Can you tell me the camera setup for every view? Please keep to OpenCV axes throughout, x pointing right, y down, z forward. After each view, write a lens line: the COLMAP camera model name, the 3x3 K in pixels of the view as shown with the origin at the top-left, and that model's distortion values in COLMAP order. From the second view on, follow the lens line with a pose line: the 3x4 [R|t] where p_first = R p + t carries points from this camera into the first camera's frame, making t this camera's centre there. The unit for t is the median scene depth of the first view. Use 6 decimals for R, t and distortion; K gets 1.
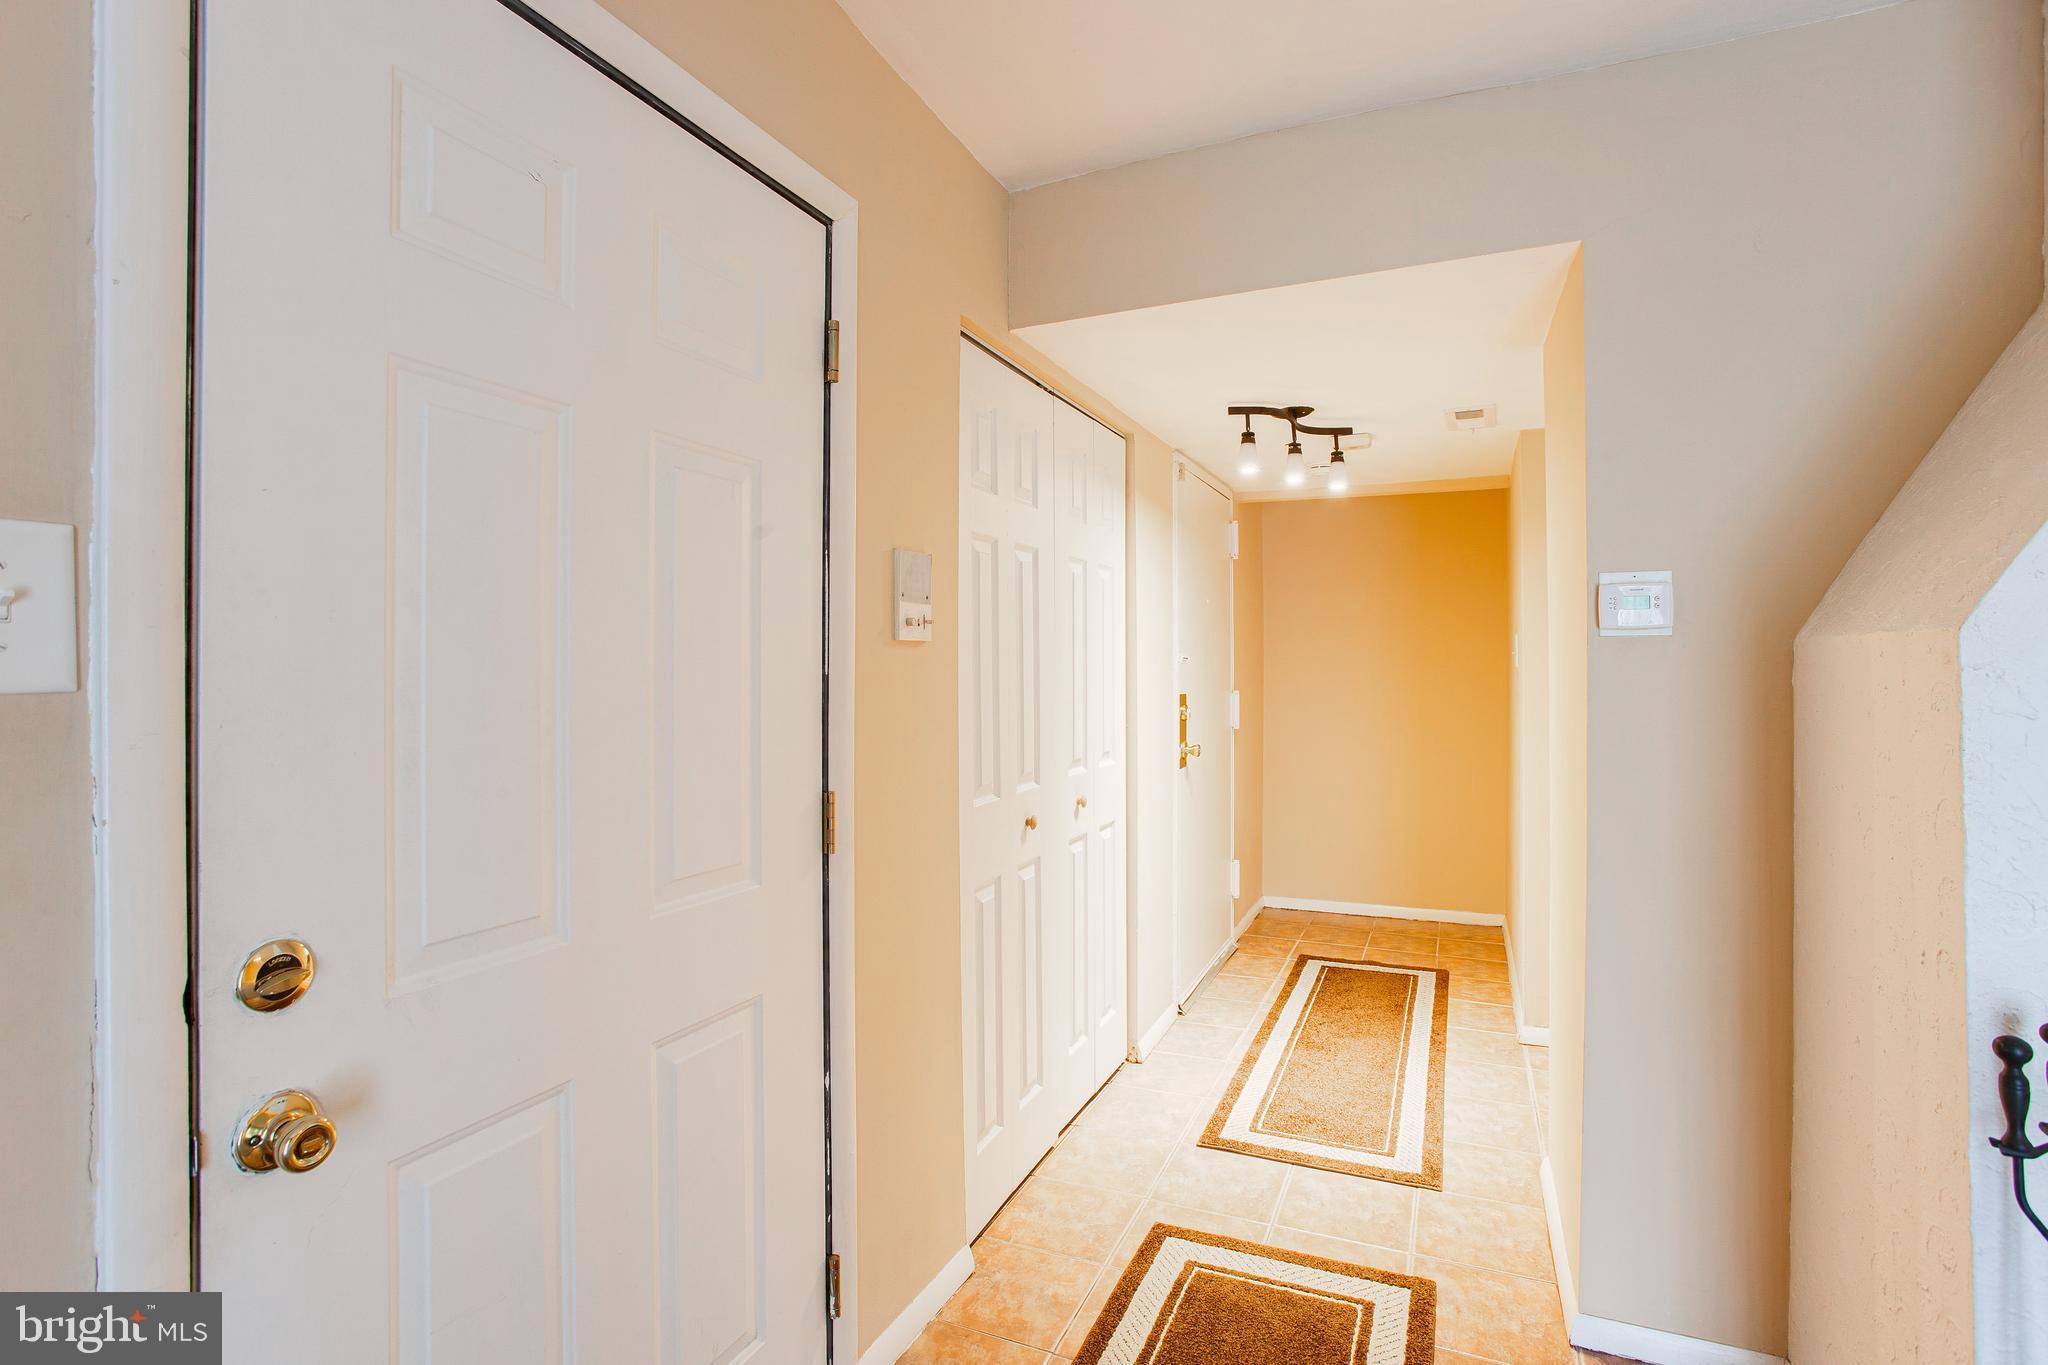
lens RADIAL K [[979.7, 0, 1021.2], [0, 979.7, 664.1], [0, 0, 1]] dist [-0.059598, 0.024281]
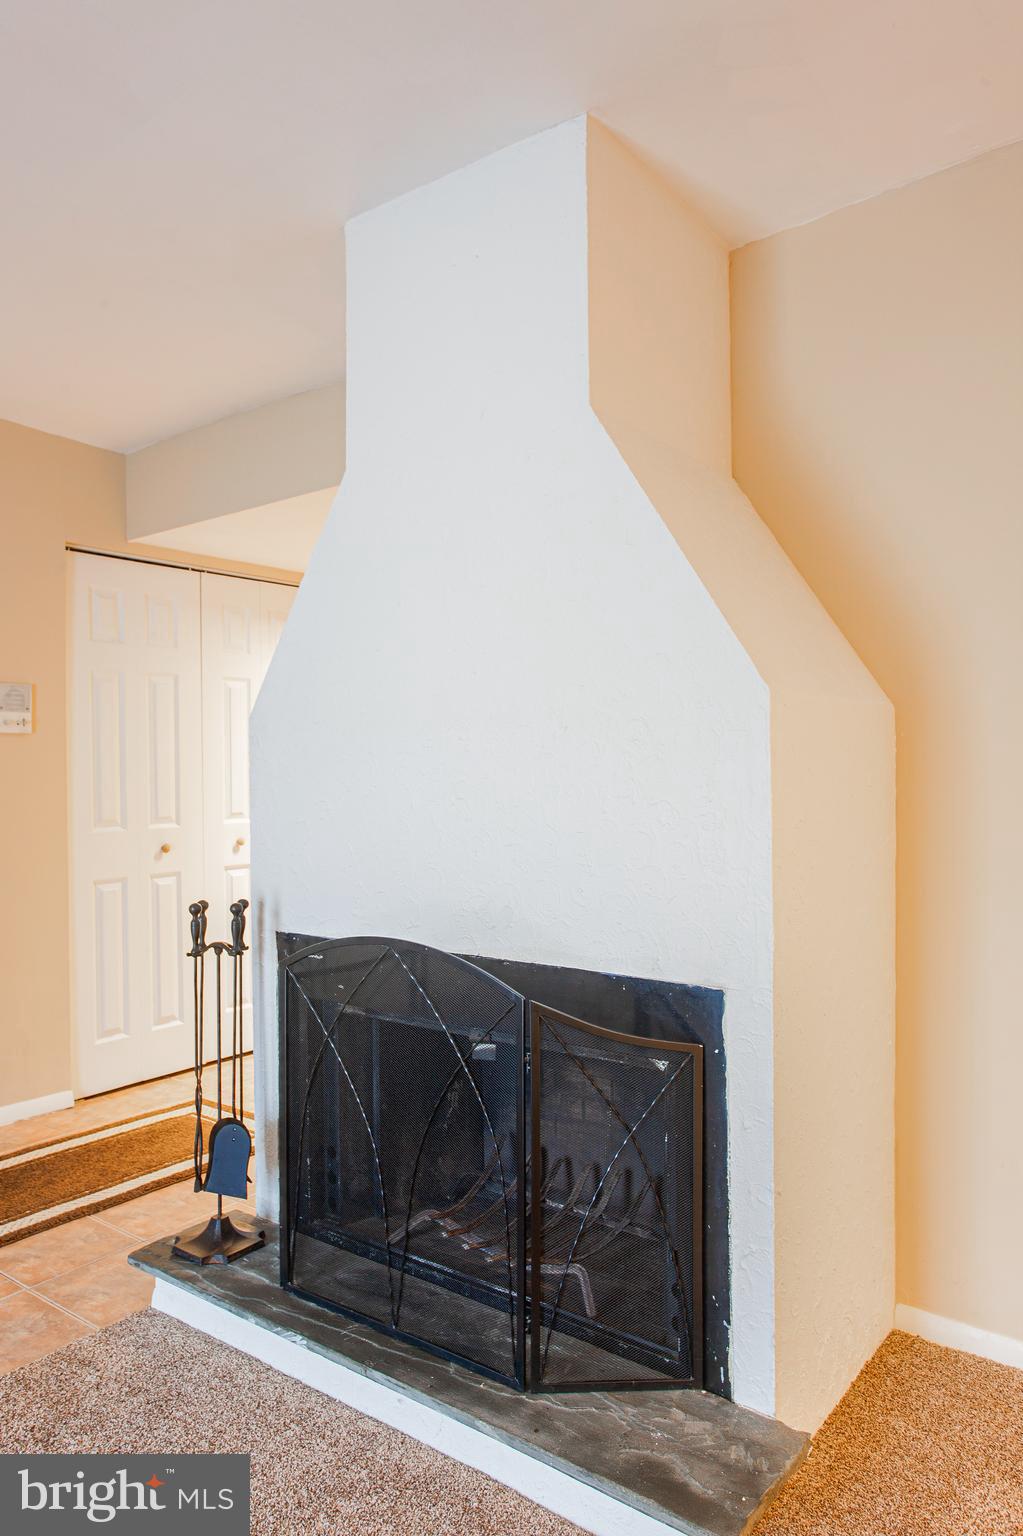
lens RADIAL K [[1048.7, 0, 496.3], [0, 1048.7, 770.1], [0, 0, 1]] dist [-0.028829, 0.063241]
pose [[0.971139, -0.002657, -0.238498, 0.887029], [0.003589, 0.999988, 0.003473, 0.030119], [0.238486, -0.004229, 0.971137, -0.480315]]
